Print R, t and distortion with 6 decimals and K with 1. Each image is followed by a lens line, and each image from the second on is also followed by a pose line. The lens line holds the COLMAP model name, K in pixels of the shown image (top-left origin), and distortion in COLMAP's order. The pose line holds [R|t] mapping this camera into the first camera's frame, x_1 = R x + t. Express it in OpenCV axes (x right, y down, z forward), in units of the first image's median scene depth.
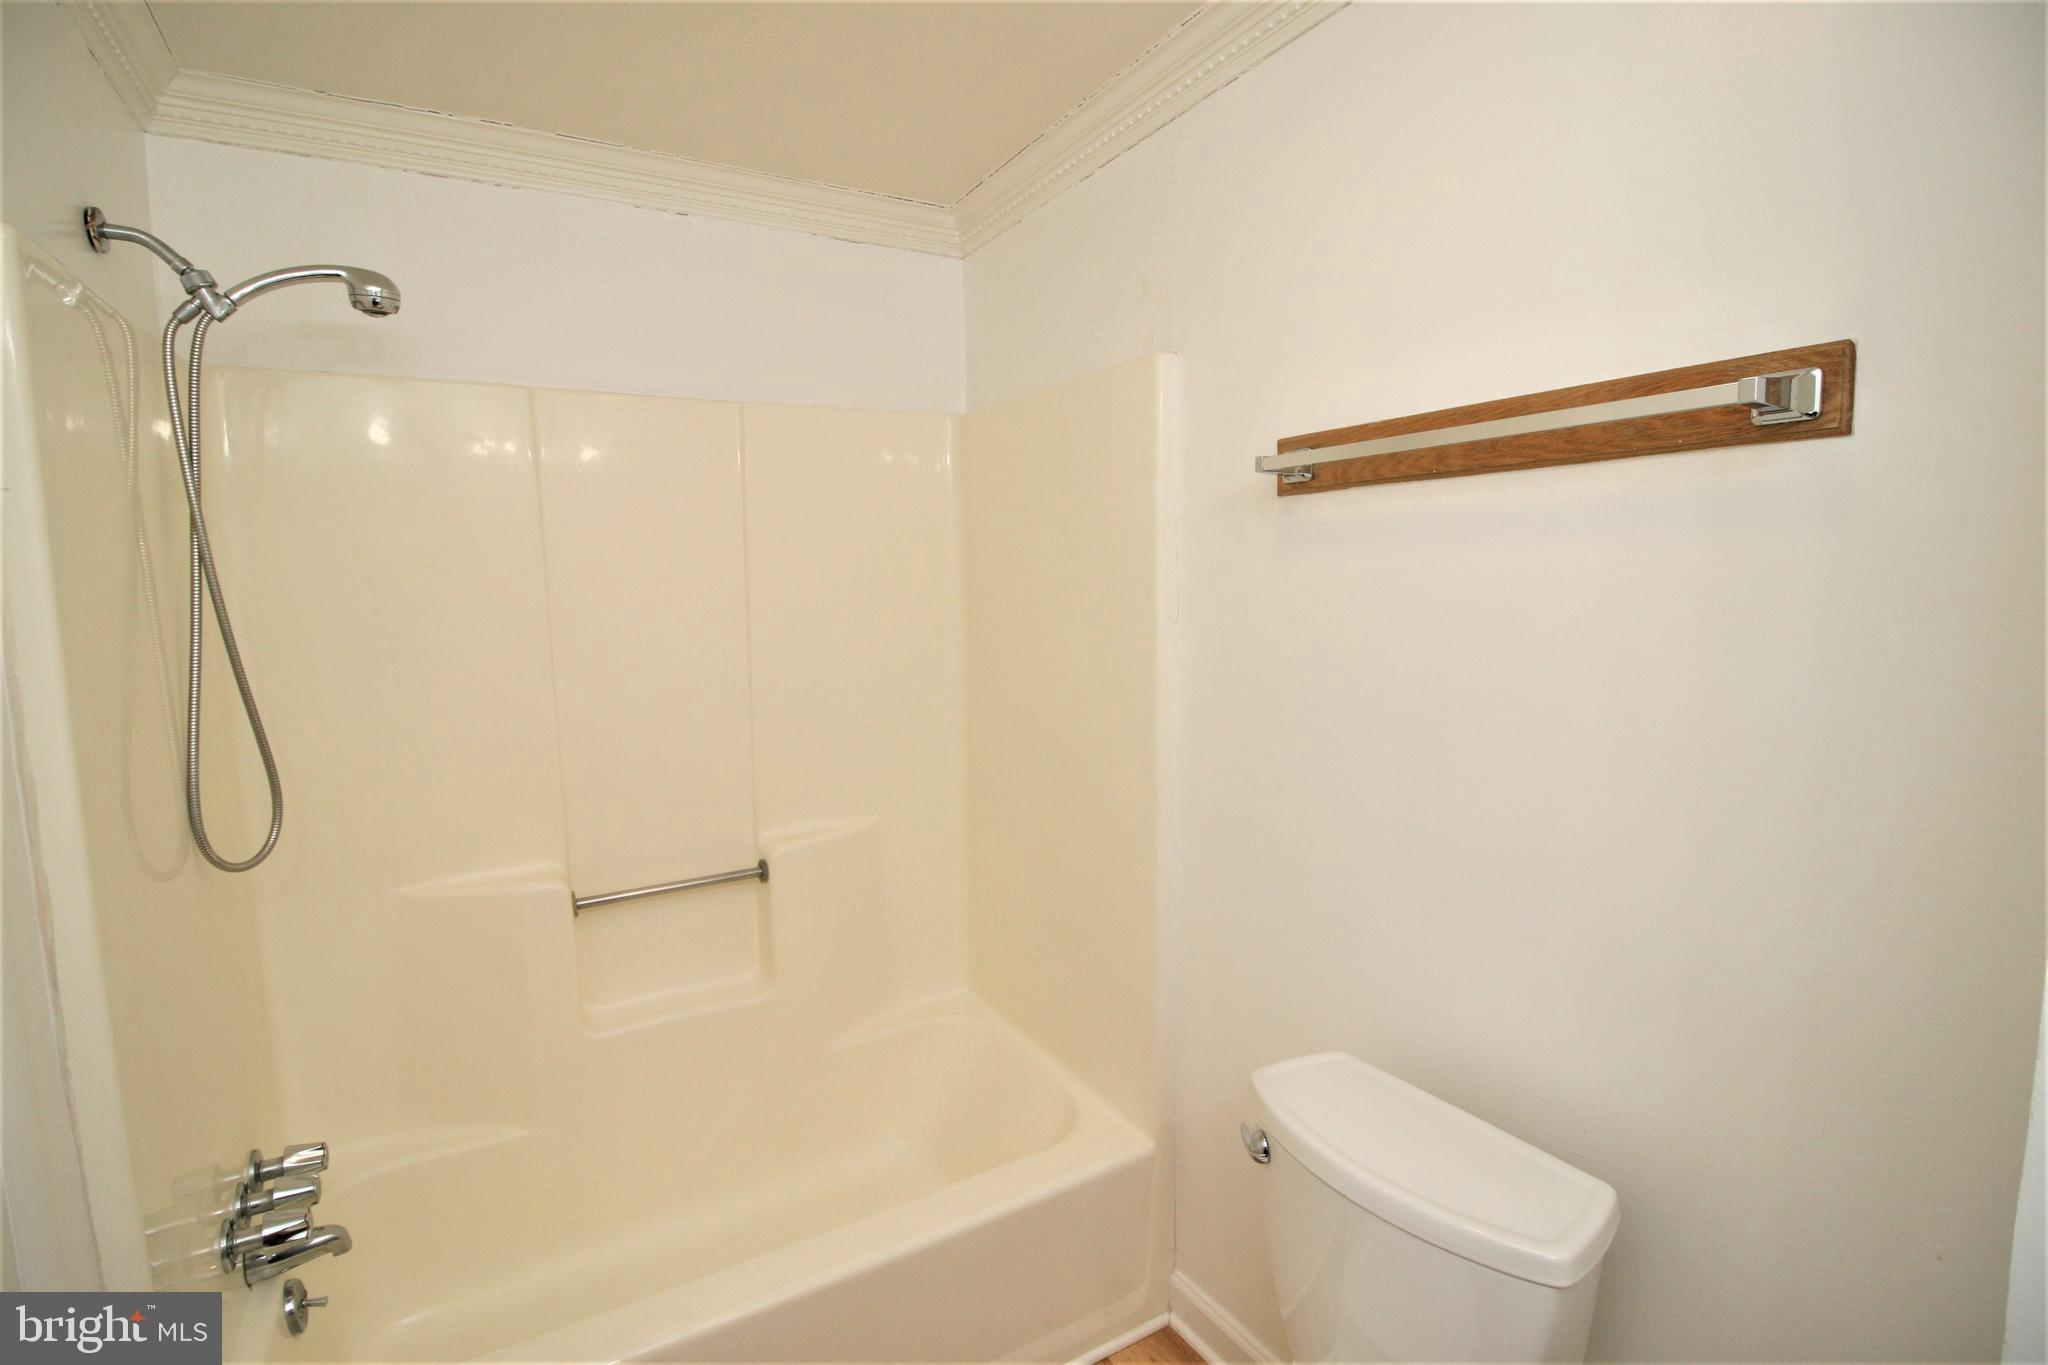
lens RADIAL K [[943.2, 0, 1024.0], [0, 943.2, 682.5], [0, 0, 1]] dist [-0.036389, -0.000287]
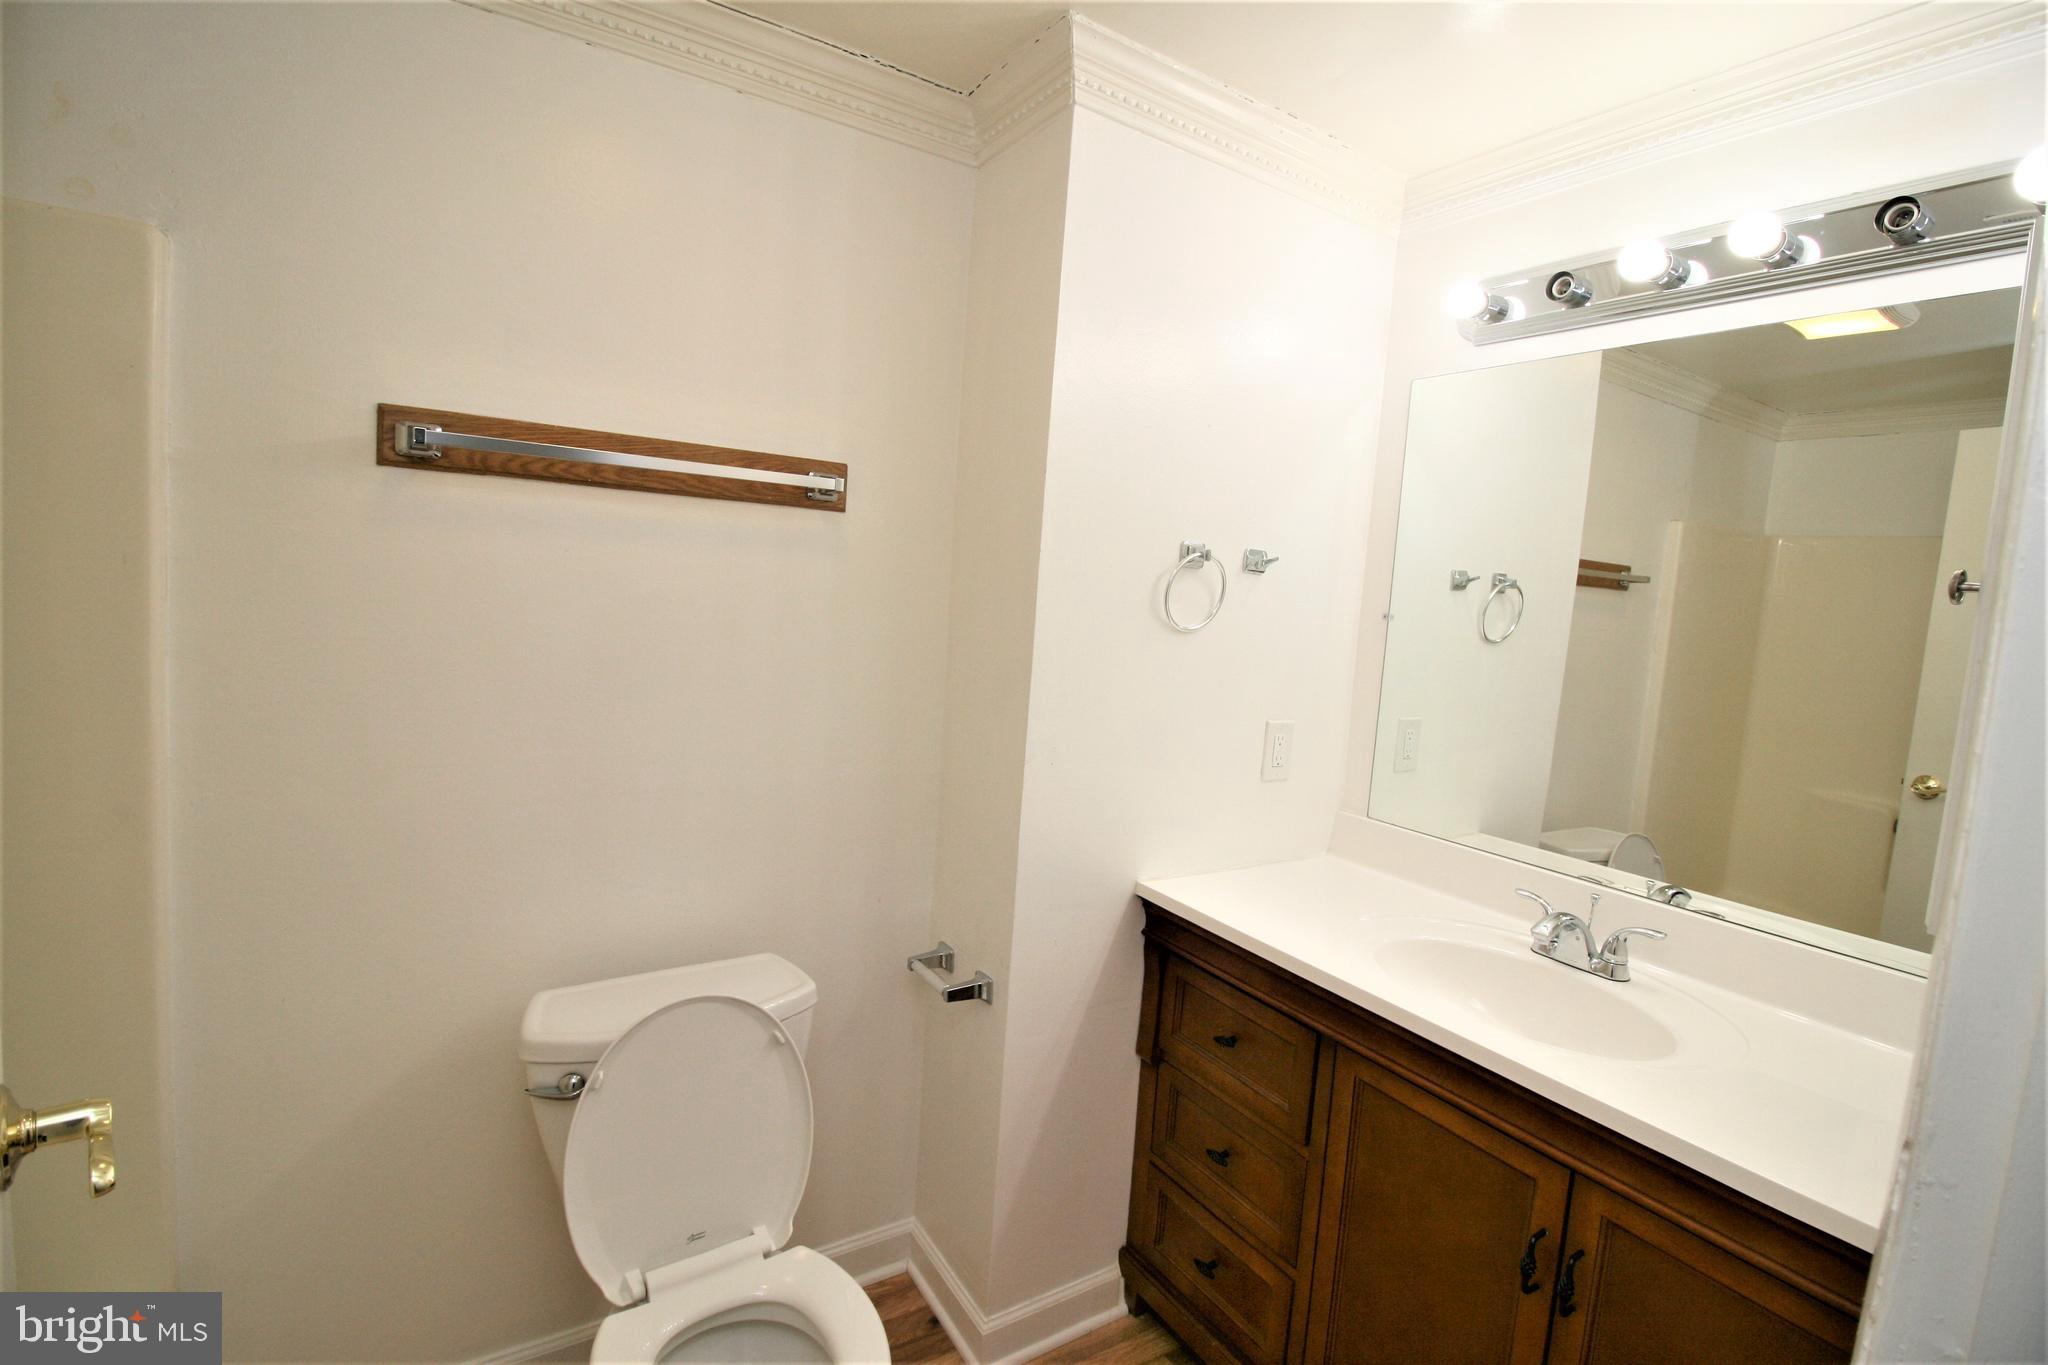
lens RADIAL K [[943.2, 0, 1024.0], [0, 943.2, 682.5], [0, 0, 1]] dist [-0.036389, -0.000287]
pose [[-0.023008, -0.092786, 0.995420, -0.902727], [0.029495, 0.995187, 0.093446, -0.066305], [-0.999300, 0.031509, -0.020161, 0.519738]]
